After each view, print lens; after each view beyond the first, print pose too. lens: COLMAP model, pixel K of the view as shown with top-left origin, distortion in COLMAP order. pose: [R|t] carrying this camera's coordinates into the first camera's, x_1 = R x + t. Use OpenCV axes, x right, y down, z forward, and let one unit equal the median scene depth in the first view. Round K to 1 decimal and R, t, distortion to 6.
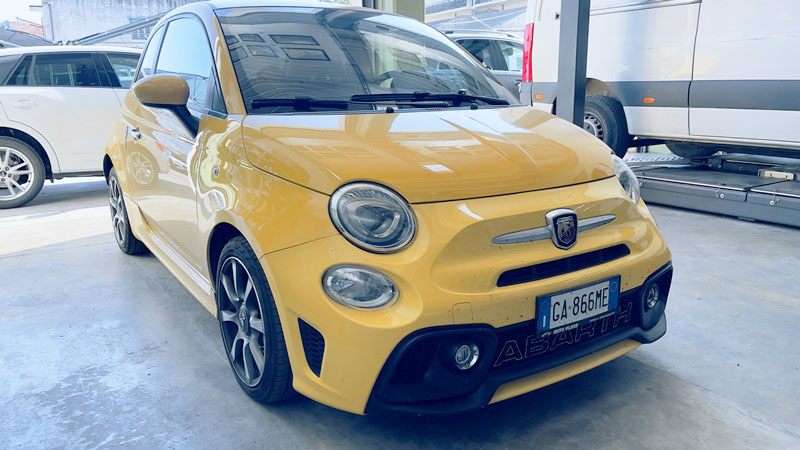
lens RADIAL K [[606.9, 0, 400.0], [0, 606.9, 225.0], [0, 0, 1]] dist [0.032252, -0.003821]
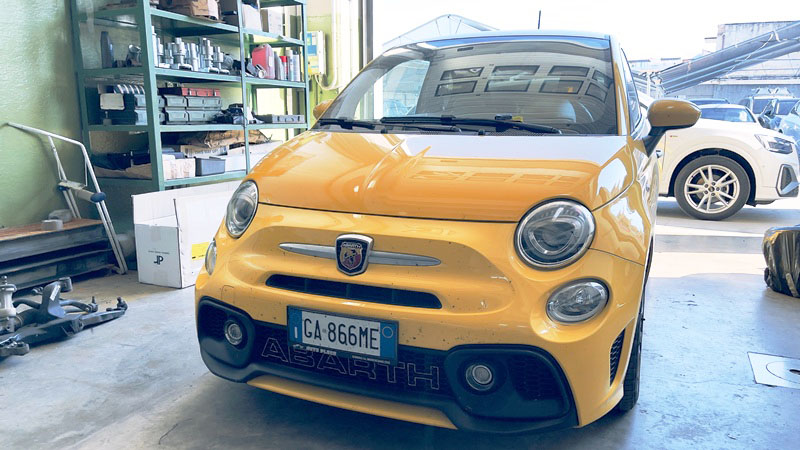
lens RADIAL K [[606.9, 0, 400.0], [0, 606.9, 225.0], [0, 0, 1]] dist [0.032252, -0.003821]
pose [[0.543033, 0.157028, -0.824898, 1.115781], [-0.198087, 0.978590, 0.055884, -0.109696], [0.816013, 0.133055, 0.562512, 0.516819]]
